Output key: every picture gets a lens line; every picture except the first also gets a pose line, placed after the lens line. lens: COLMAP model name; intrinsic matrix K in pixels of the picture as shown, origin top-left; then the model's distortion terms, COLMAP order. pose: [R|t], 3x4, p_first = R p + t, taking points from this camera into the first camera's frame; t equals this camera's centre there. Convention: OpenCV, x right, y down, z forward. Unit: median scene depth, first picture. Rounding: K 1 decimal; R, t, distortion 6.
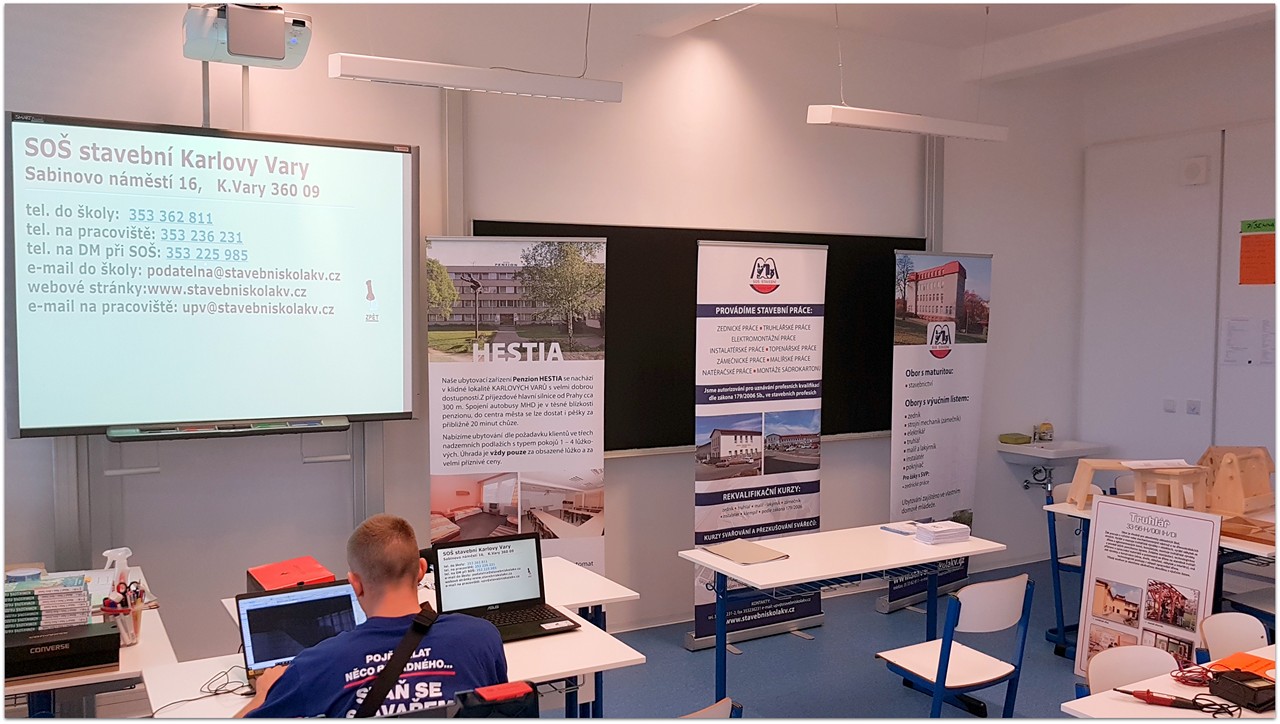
lens RADIAL K [[1057.1, 0, 640.0], [0, 1057.1, 362.0], [0, 0, 1]] dist [-0.037903, 0.171835]
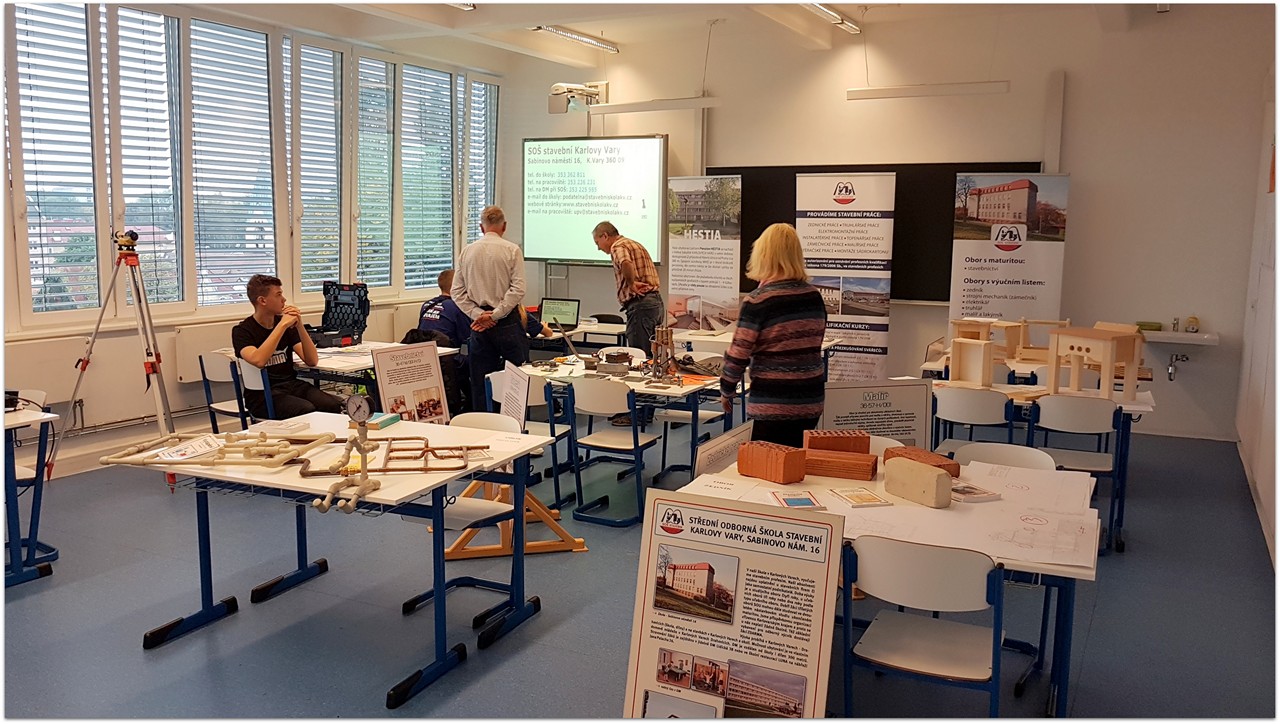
lens RADIAL K [[1057.1, 0, 640.0], [0, 1057.1, 362.0], [0, 0, 1]] dist [-0.037903, 0.171835]
pose [[0.559434, 0.105445, -0.822141, 1.344947], [-0.059781, 0.994425, 0.086864, 0.057351], [0.826717, 0.000554, 0.562618, -0.194456]]
